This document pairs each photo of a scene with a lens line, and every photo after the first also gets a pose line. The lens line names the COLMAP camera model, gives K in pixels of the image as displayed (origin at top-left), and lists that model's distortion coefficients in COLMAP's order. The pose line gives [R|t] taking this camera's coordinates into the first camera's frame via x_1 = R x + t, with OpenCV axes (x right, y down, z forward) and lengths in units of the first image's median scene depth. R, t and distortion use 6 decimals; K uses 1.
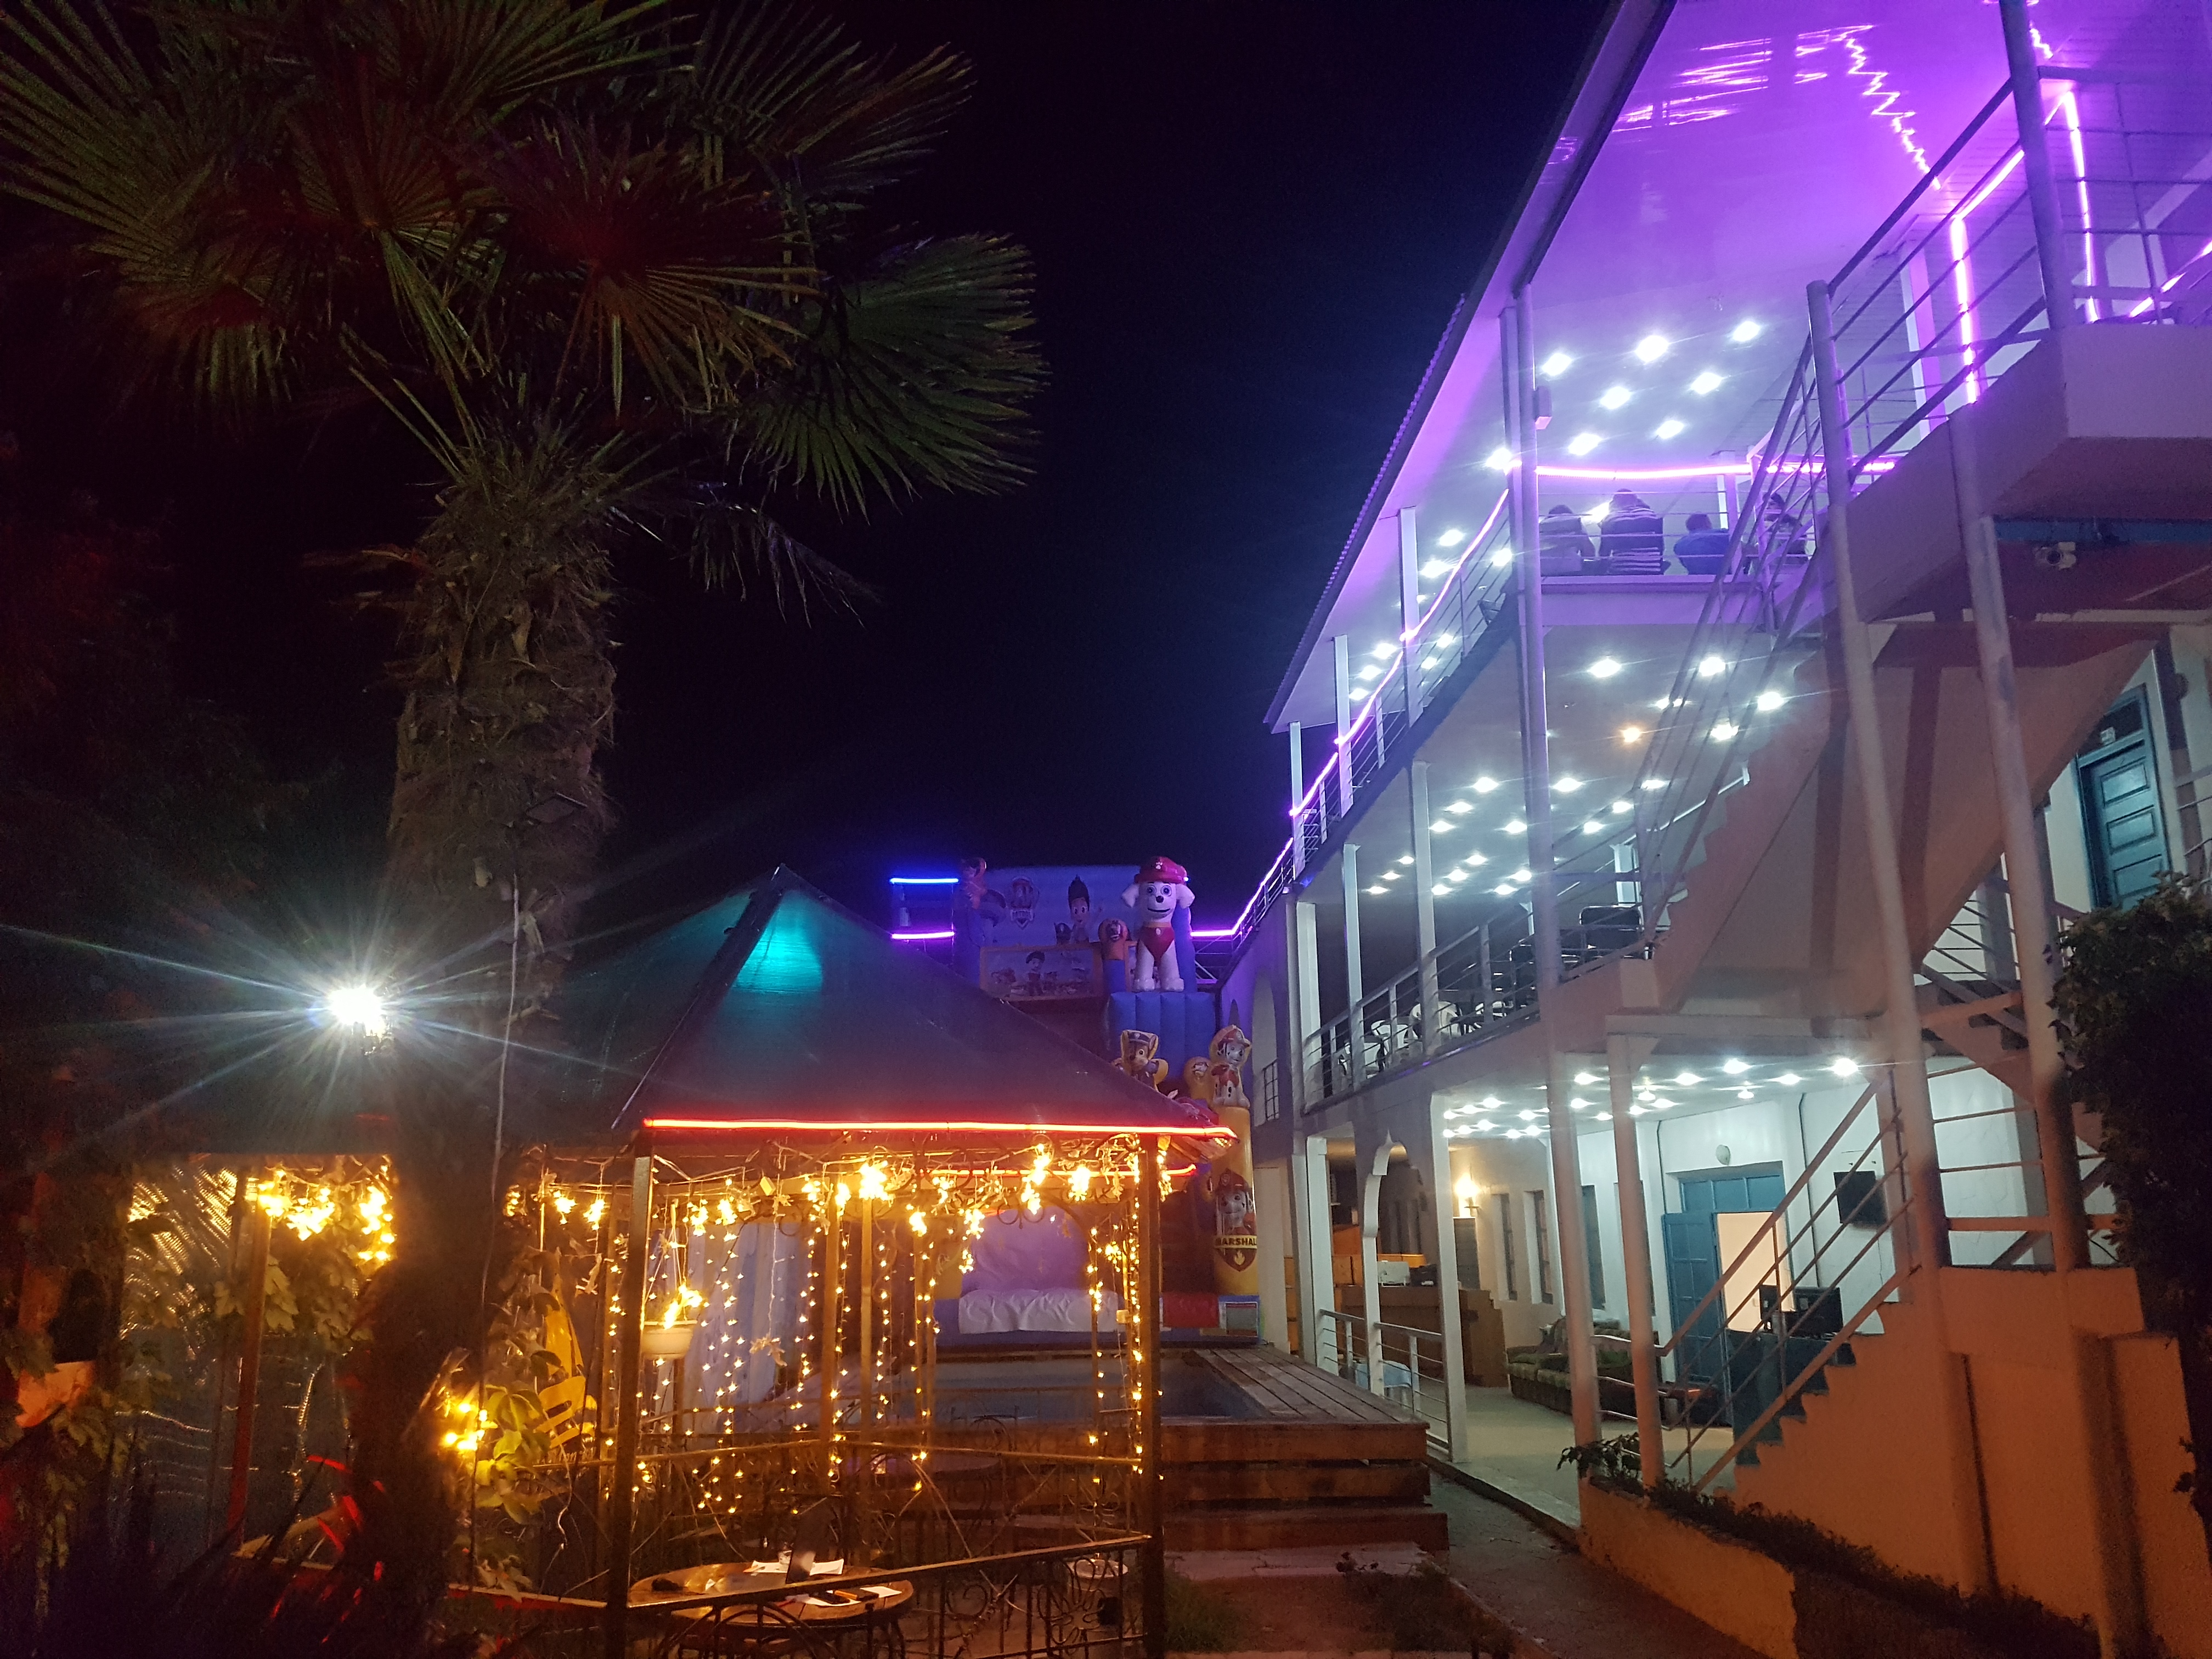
lens RADIAL K [[1688.7, 0, 1099.6], [0, 1688.7, 888.6], [0, 0, 1]] dist [0.261053, -0.473046]
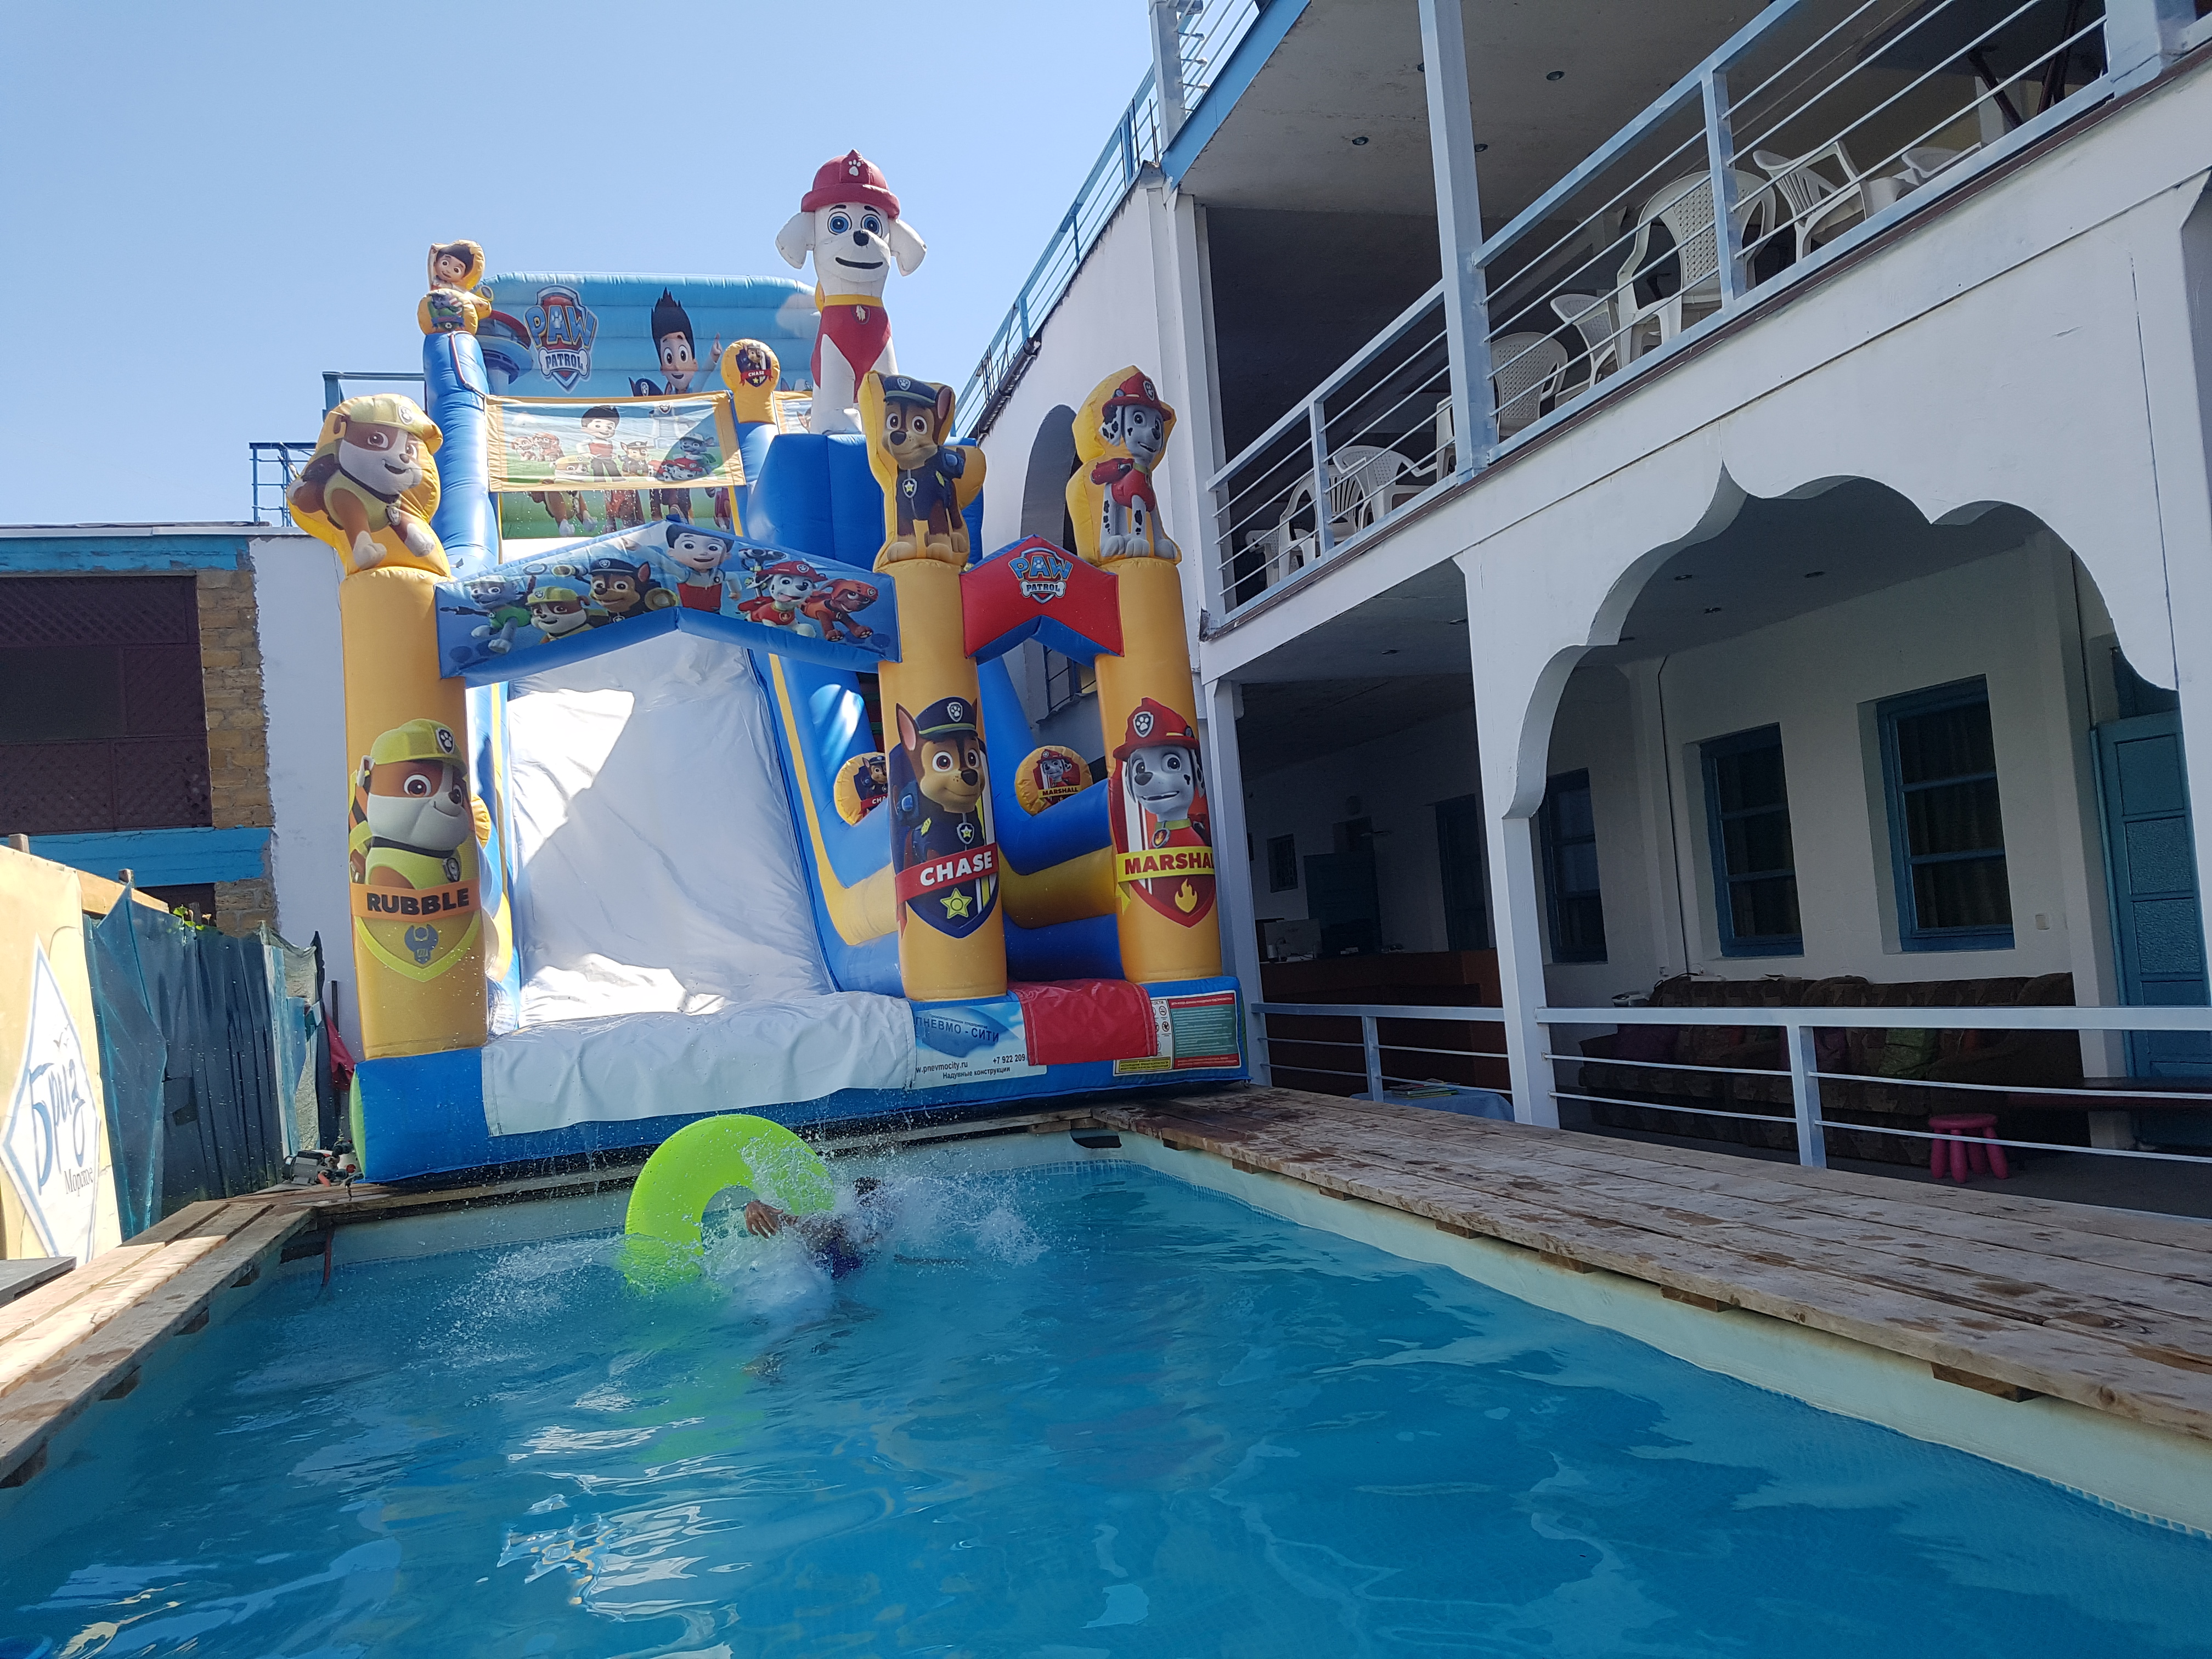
lens RADIAL K [[1688.7, 0, 1099.6], [0, 1688.7, 888.6], [0, 0, 1]] dist [0.261053, -0.473046]
pose [[0.966265, -0.066612, 0.248785, -0.044345], [0.027244, 0.986991, 0.158451, 0.142043], [-0.256104, -0.146328, 0.955510, 0.582745]]
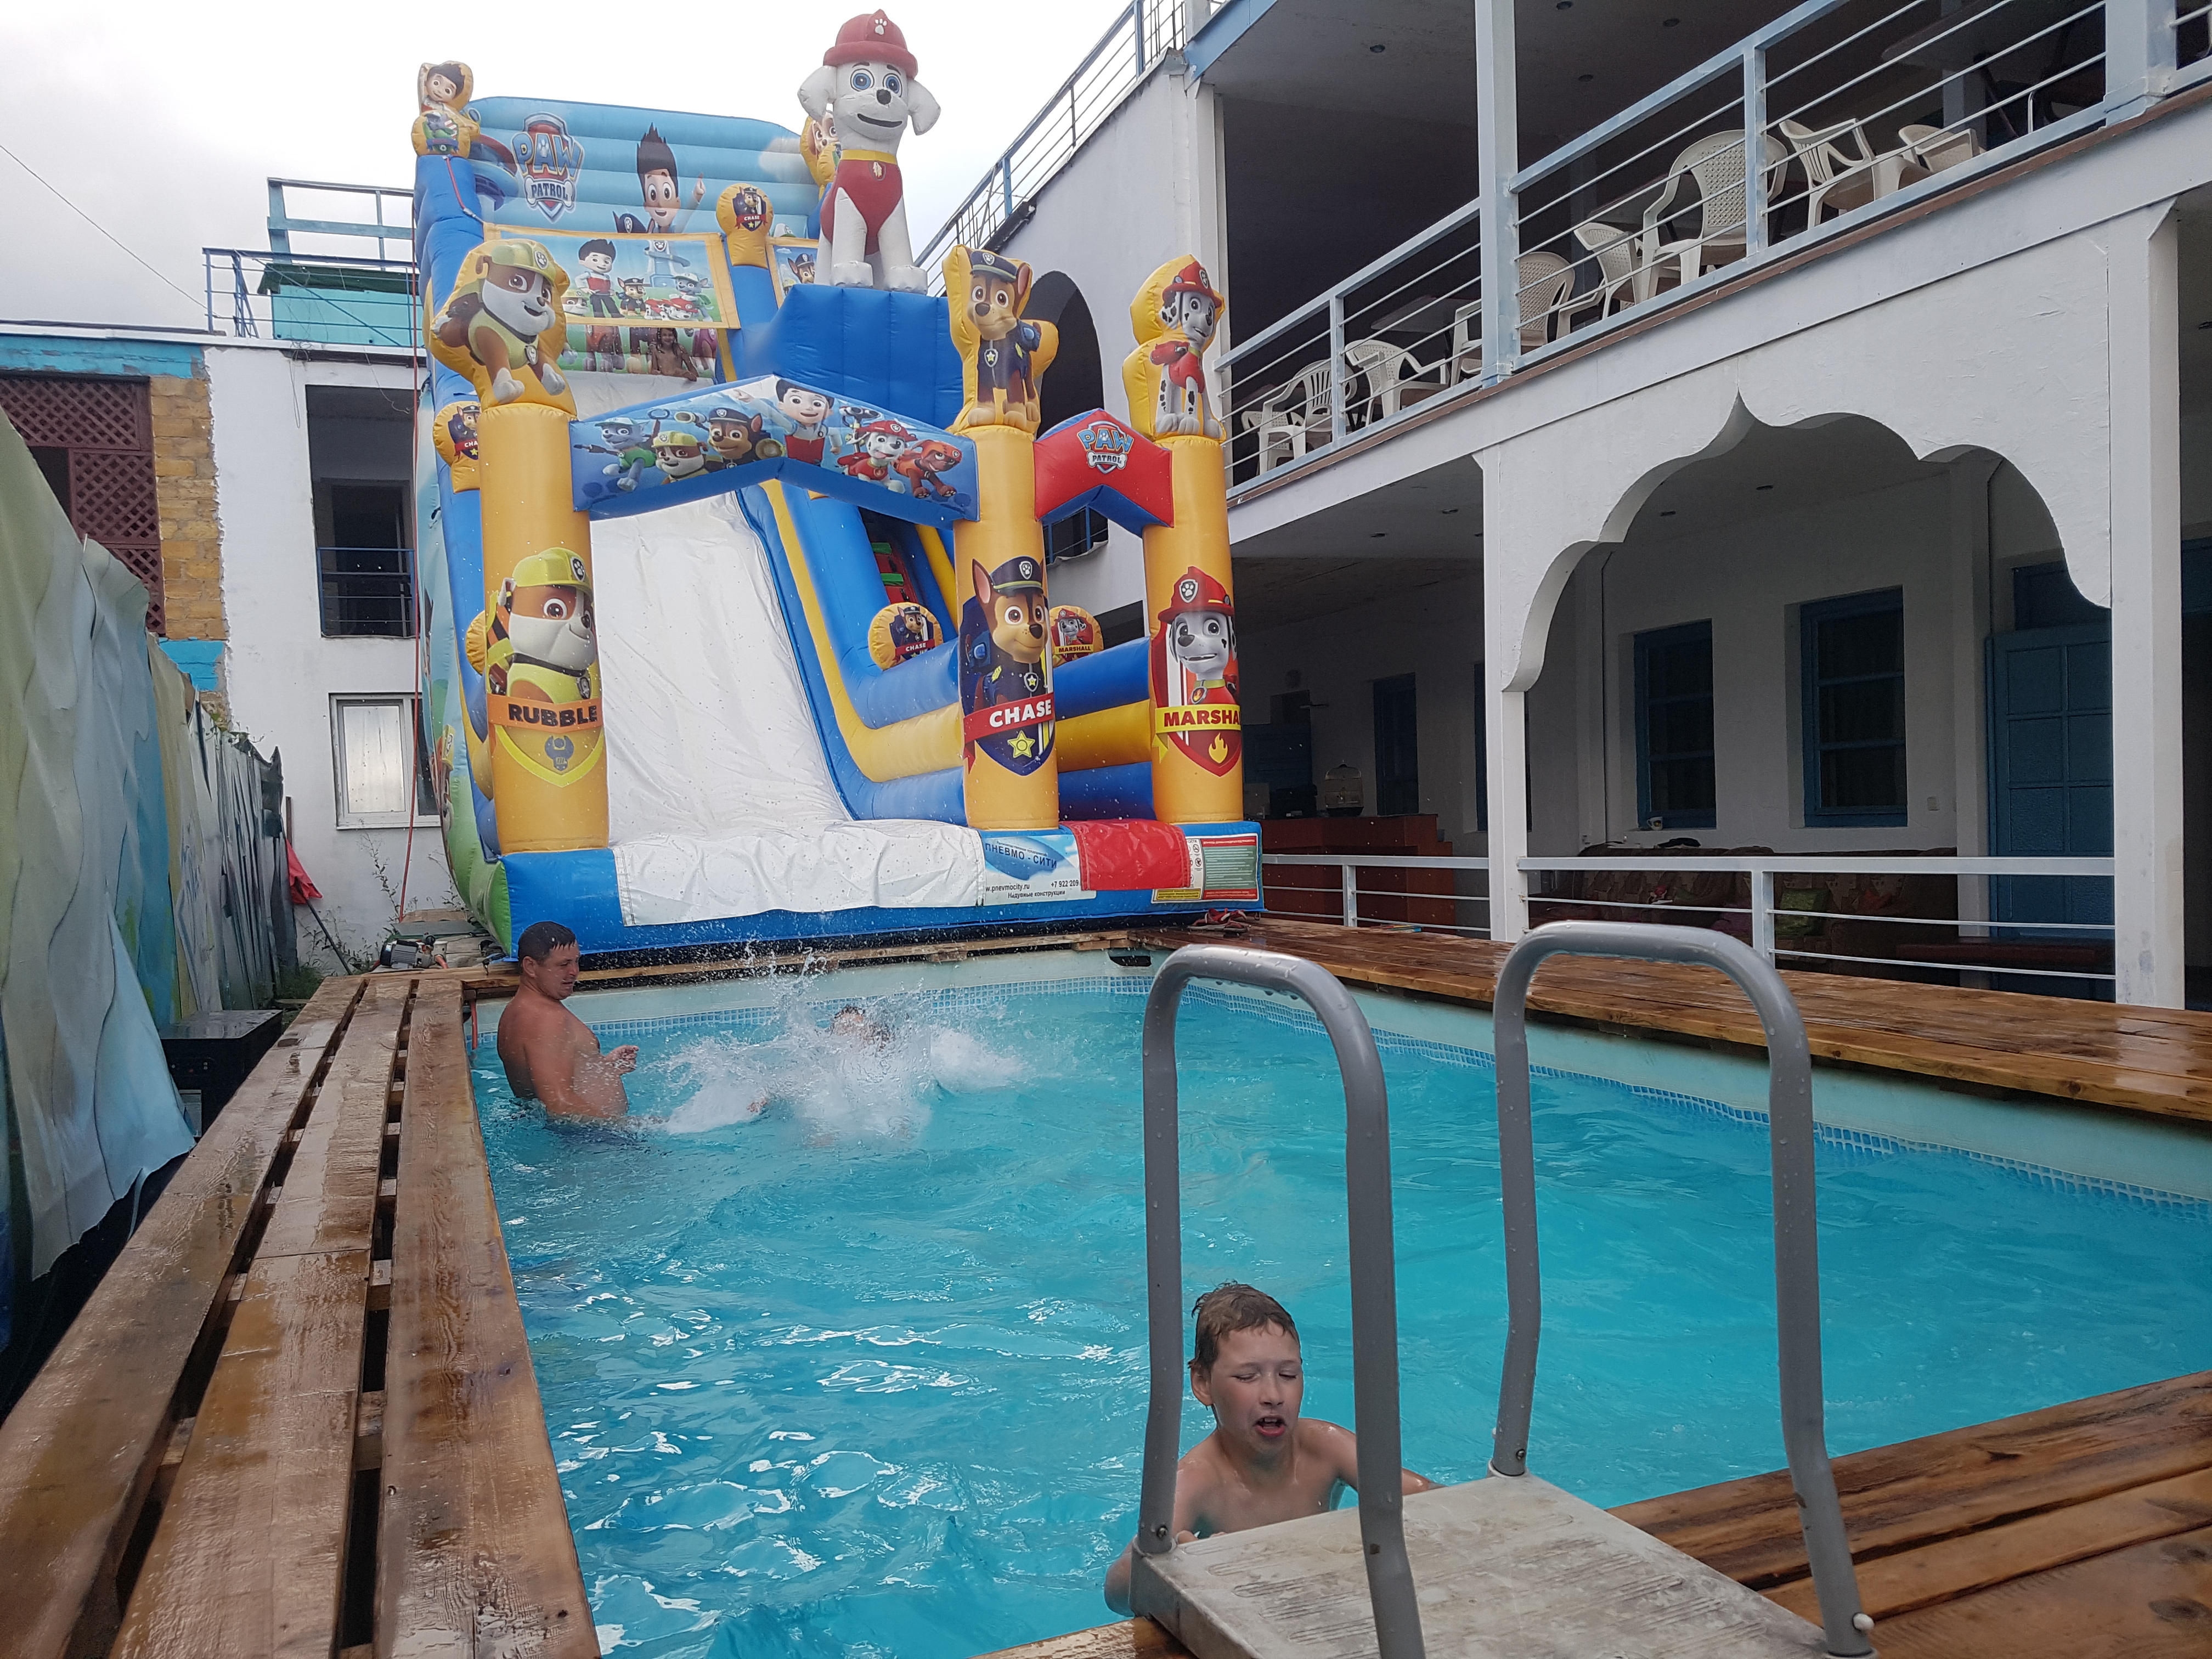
lens RADIAL K [[1688.7, 0, 1099.6], [0, 1688.7, 888.6], [0, 0, 1]] dist [0.261053, -0.473046]
pose [[0.944194, -0.045967, 0.326167, -0.106150], [-0.033472, 0.971699, 0.233838, 0.139545], [-0.327685, -0.231706, 0.915934, 0.546924]]
